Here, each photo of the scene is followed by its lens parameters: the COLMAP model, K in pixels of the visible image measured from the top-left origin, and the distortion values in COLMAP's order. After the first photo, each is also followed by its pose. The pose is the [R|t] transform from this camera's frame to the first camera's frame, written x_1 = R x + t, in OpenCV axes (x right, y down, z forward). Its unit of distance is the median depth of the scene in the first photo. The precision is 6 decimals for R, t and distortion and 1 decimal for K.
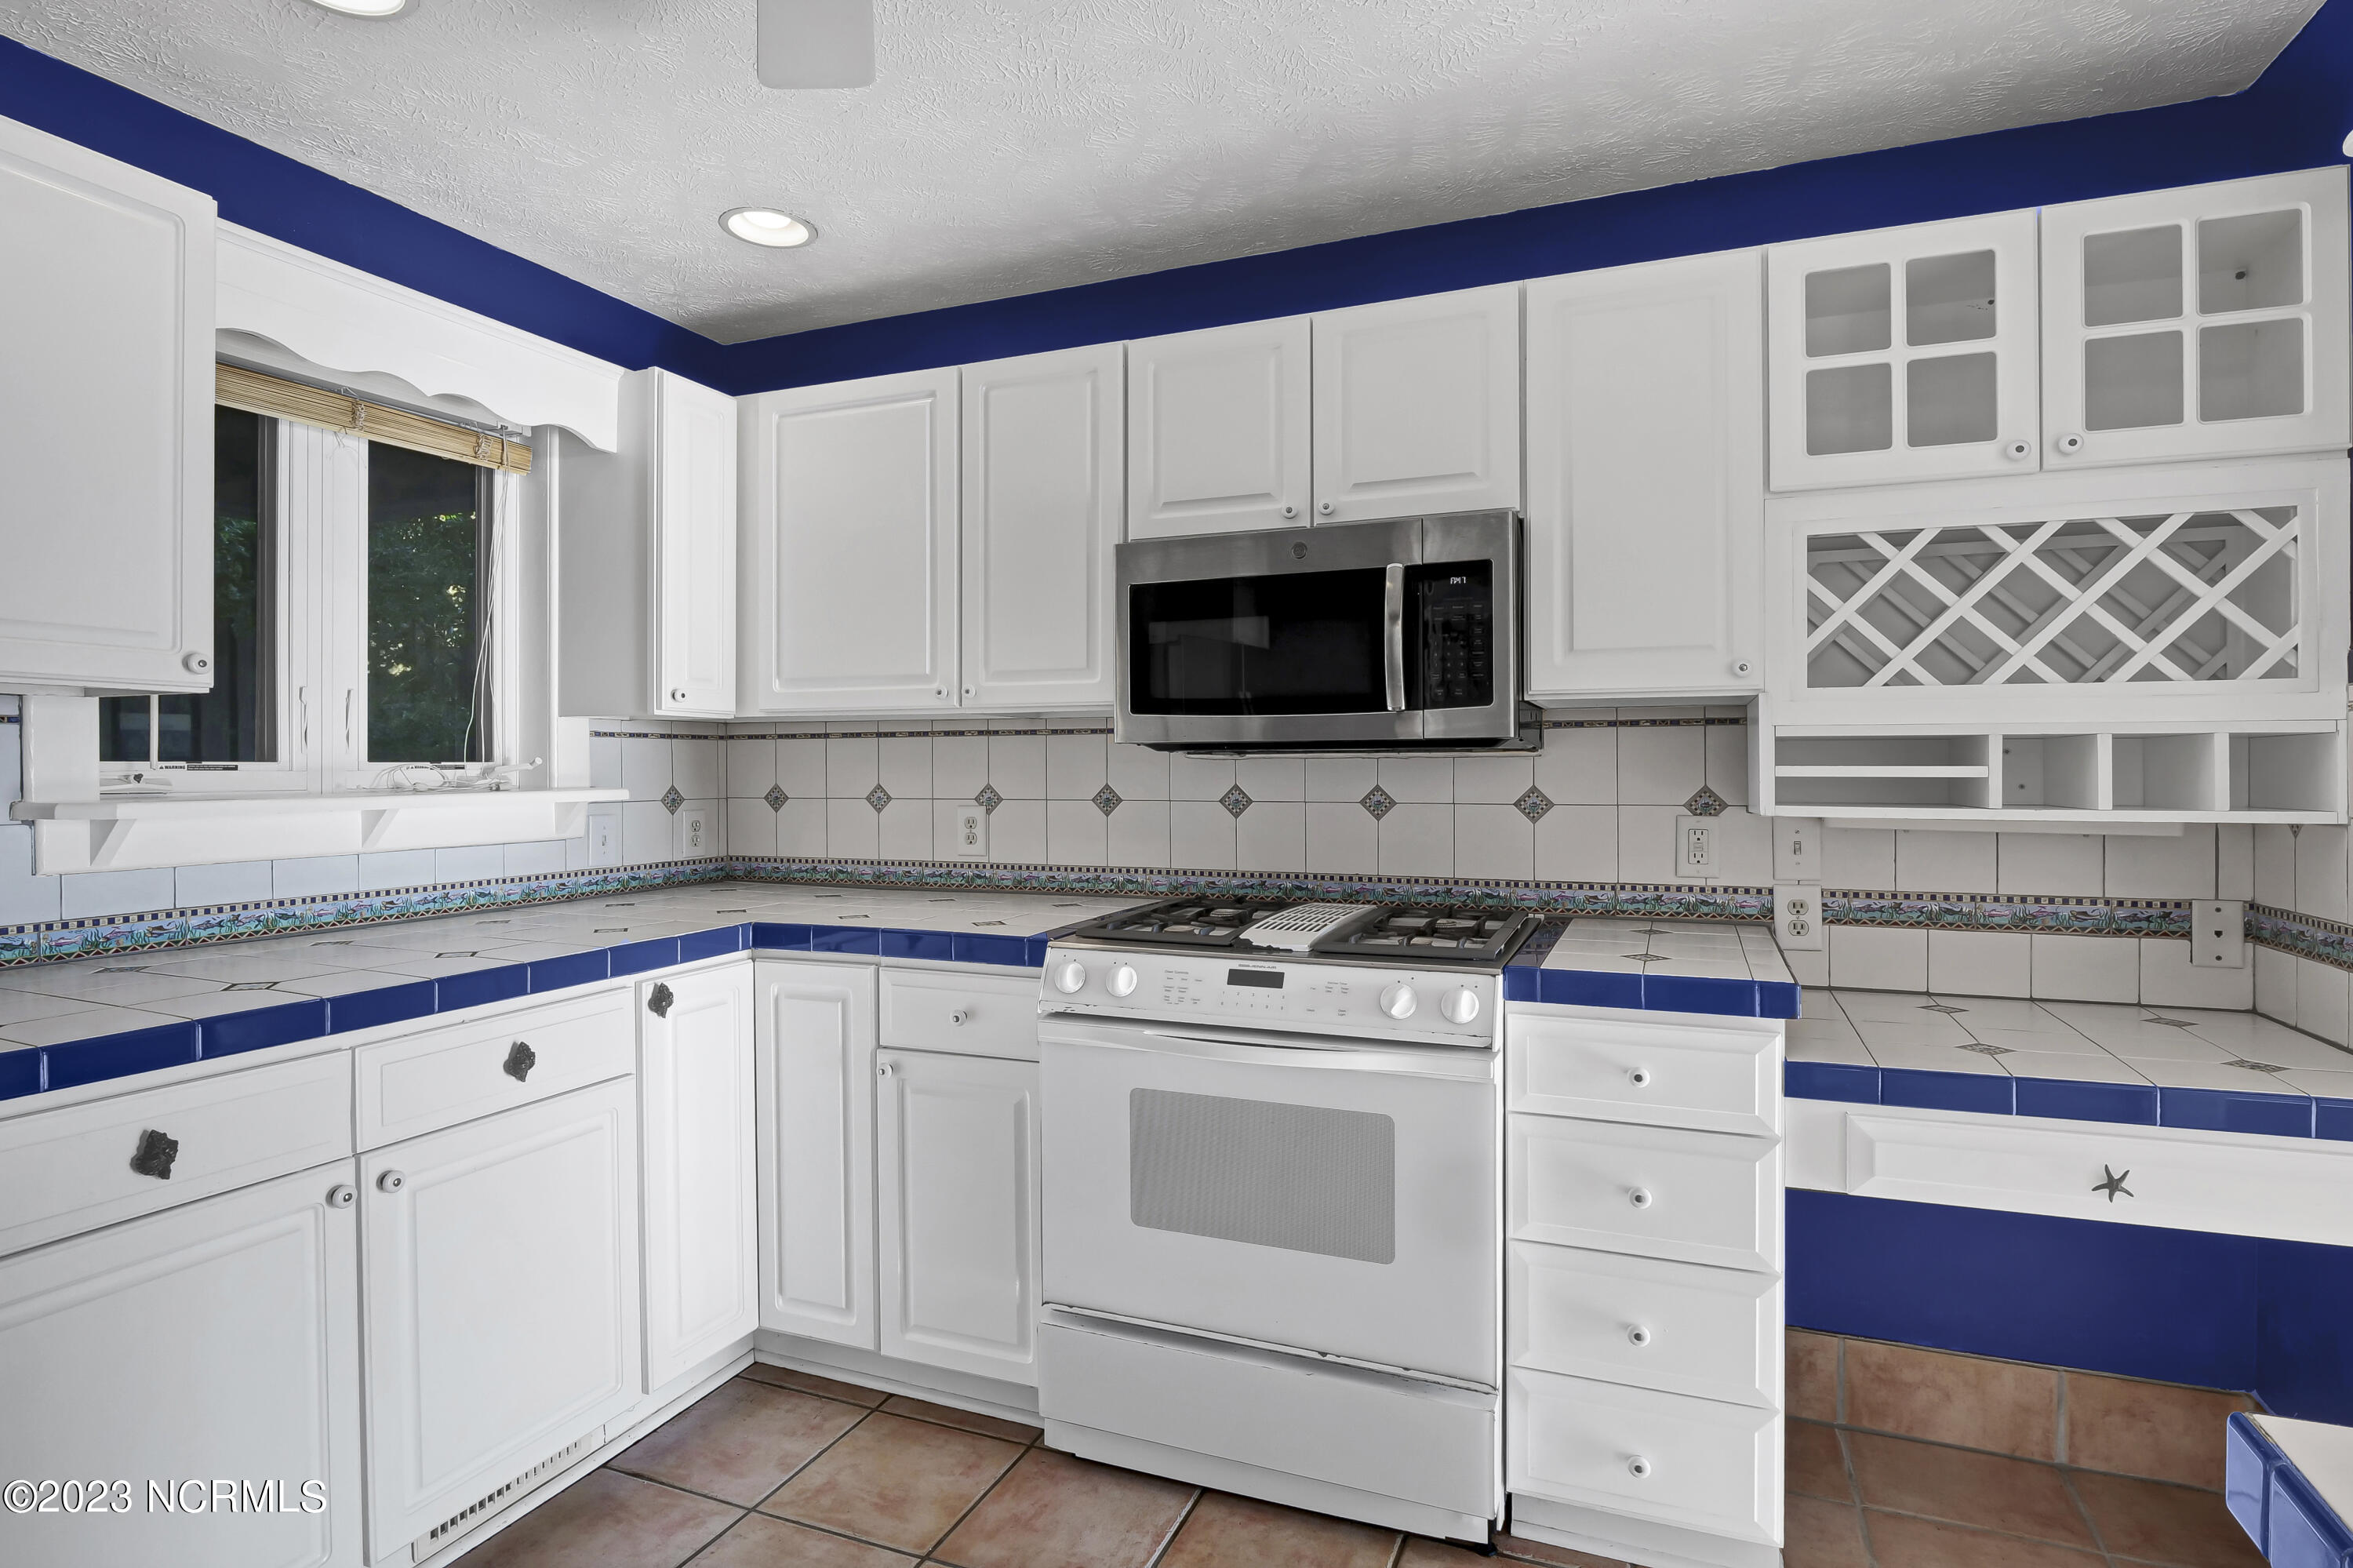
lens RADIAL K [[1182.8, 0, 1162.6], [0, 1182.8, 762.1], [0, 0, 1]] dist [-0.004093, -0.001516]
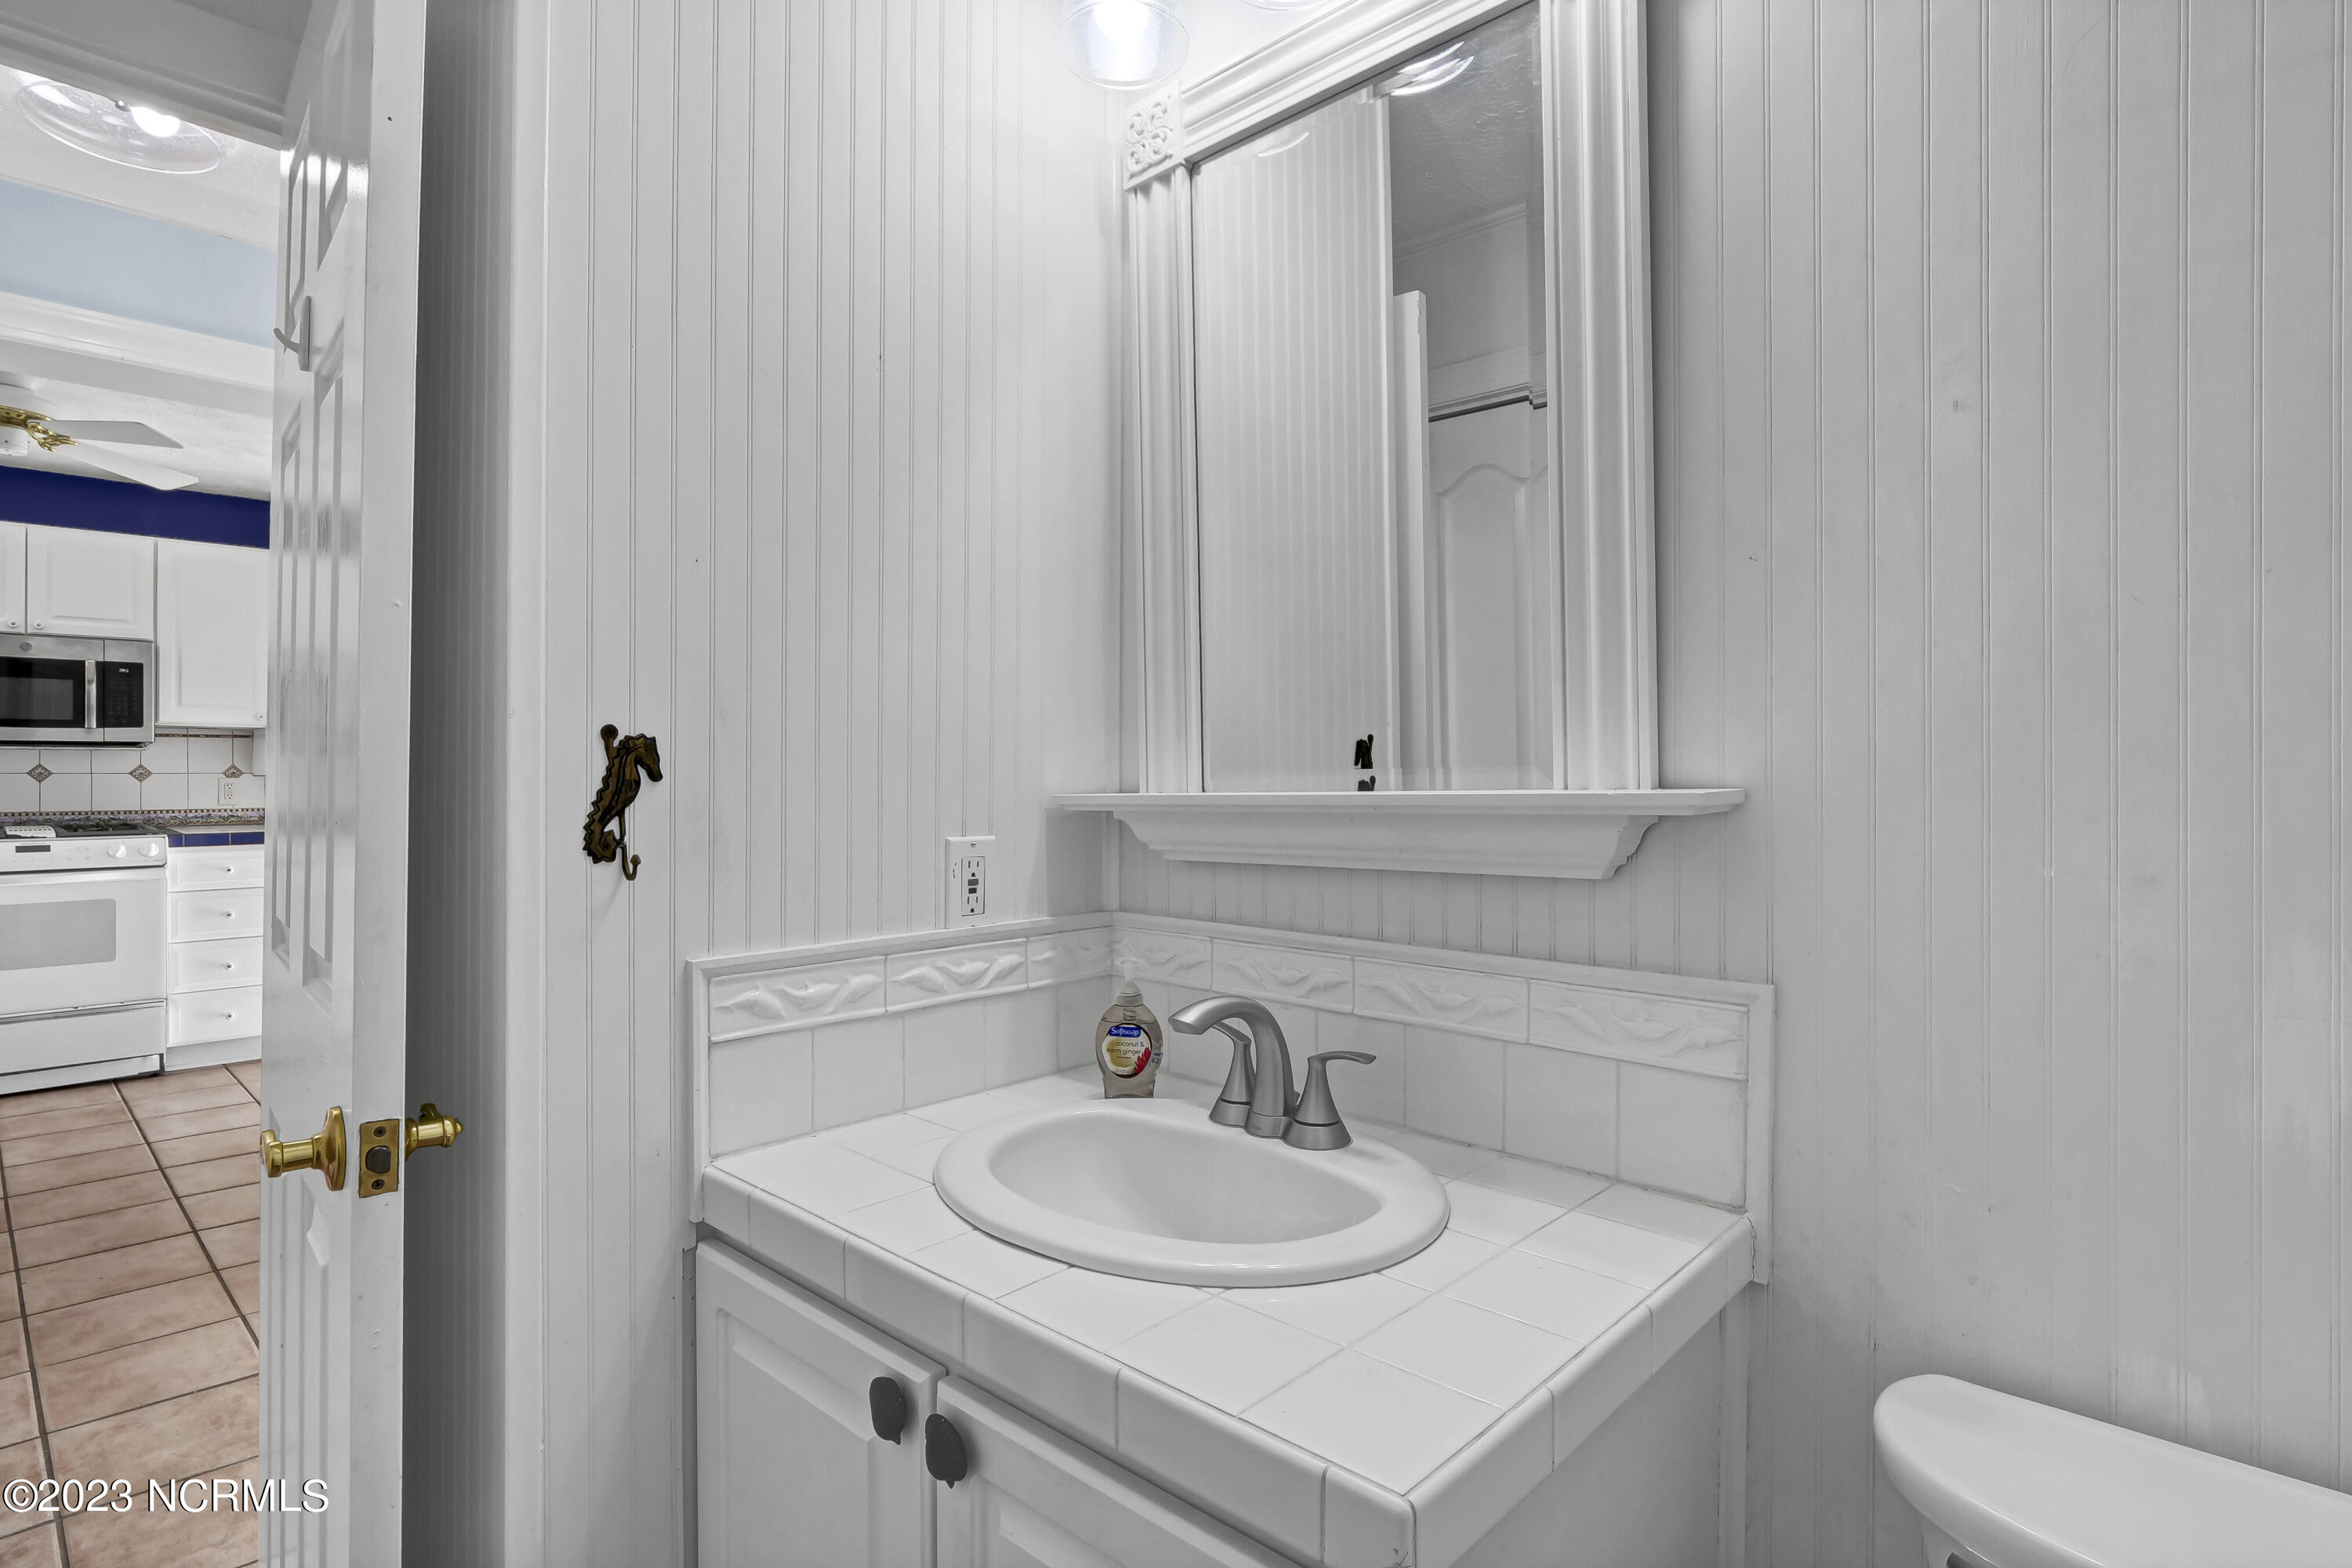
lens RADIAL K [[1182.2, 0, 1157.4], [0, 1182.2, 758.7], [0, 0, 1]] dist [-0.004093, -0.001516]
pose [[0.331358, 0.010224, 0.943450, -1.195966], [-0.002350, 0.999947, -0.010011, 0.030434], [-0.943502, 0.001100, 0.331364, -1.568959]]
